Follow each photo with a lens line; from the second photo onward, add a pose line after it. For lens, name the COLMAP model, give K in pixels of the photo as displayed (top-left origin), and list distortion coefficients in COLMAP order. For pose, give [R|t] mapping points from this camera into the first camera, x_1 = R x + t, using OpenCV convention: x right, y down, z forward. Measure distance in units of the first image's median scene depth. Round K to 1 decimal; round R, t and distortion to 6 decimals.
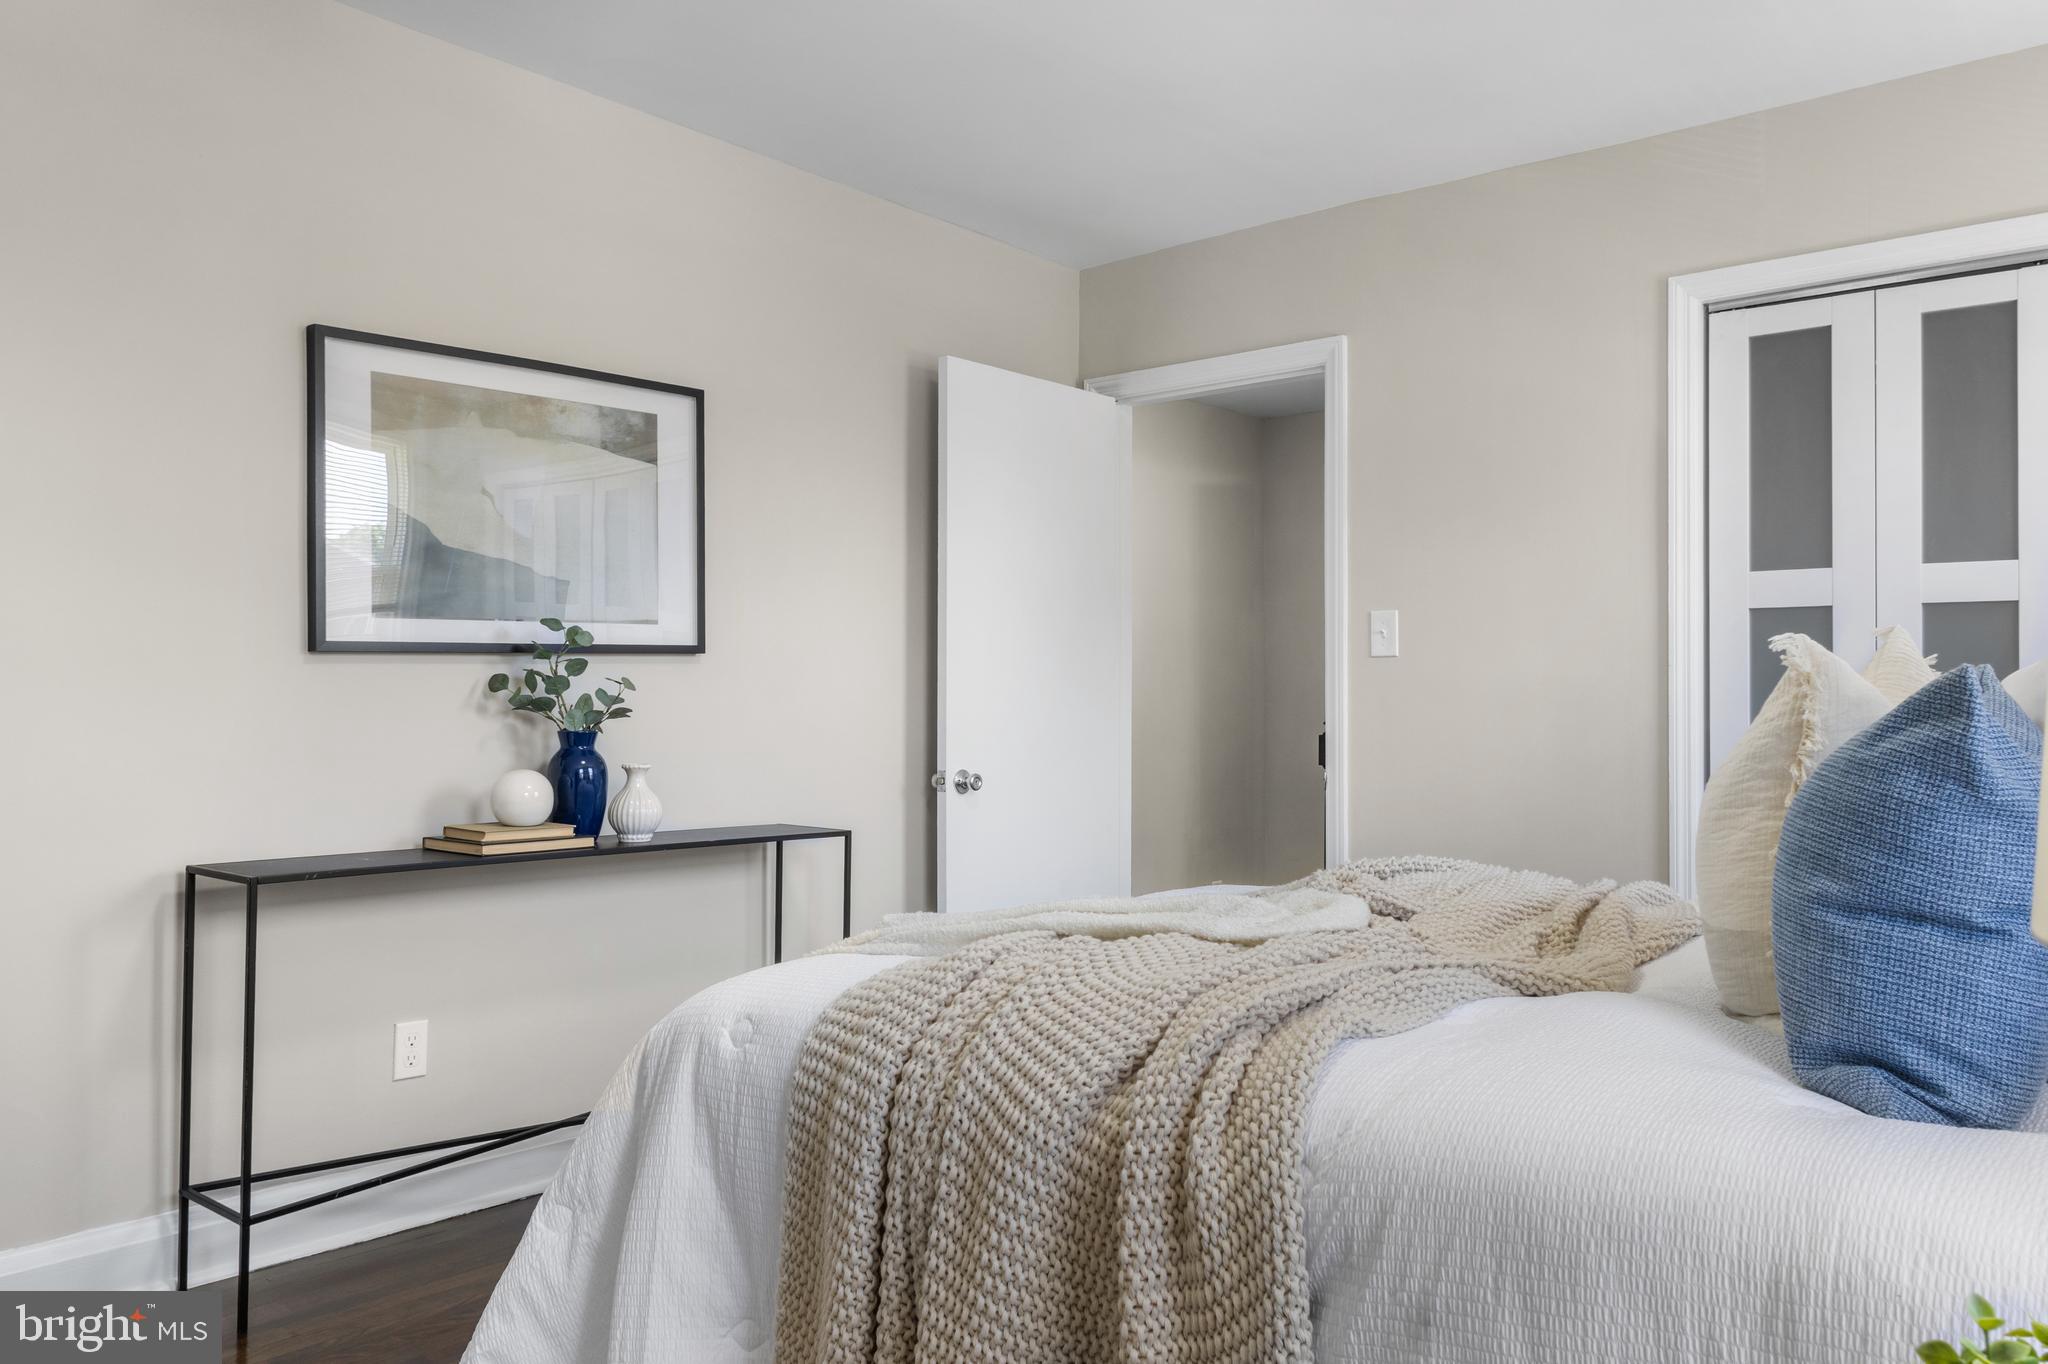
lens RADIAL K [[1505.9, 0, 1015.1], [0, 1505.9, 680.3], [0, 0, 1]] dist [0.011988, 0.003656]
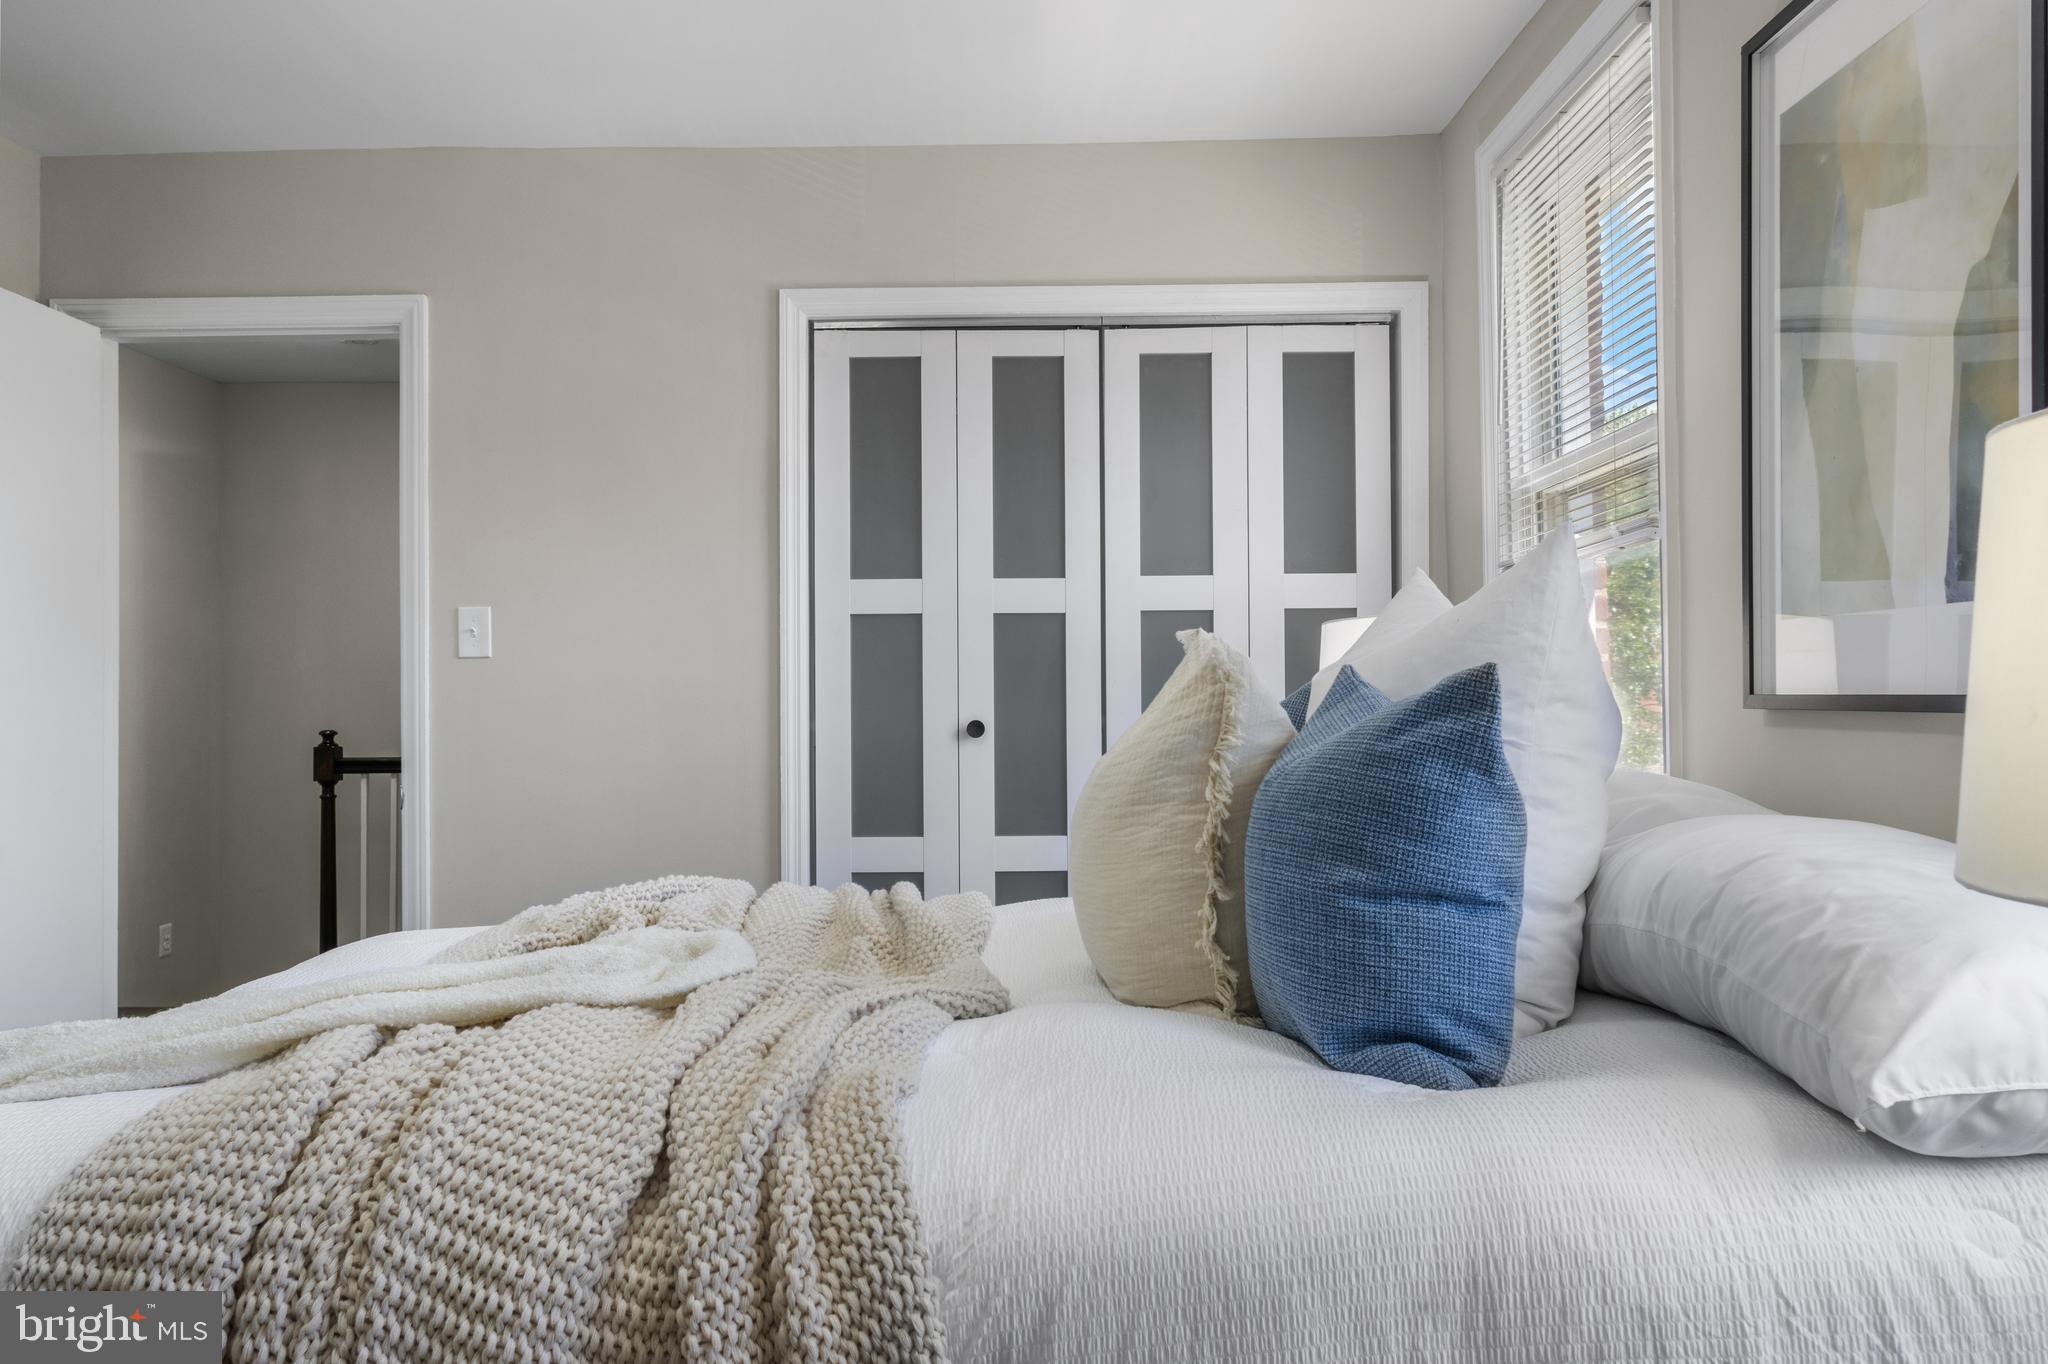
lens RADIAL K [[1505.9, 0, 1015.1], [0, 1505.9, 680.3], [0, 0, 1]] dist [0.011988, 0.003656]
pose [[0.768228, -0.002940, 0.640169, -0.248325], [0.004945, 0.999987, -0.001342, 0.001727], [-0.640157, 0.004197, 0.768233, 0.283791]]
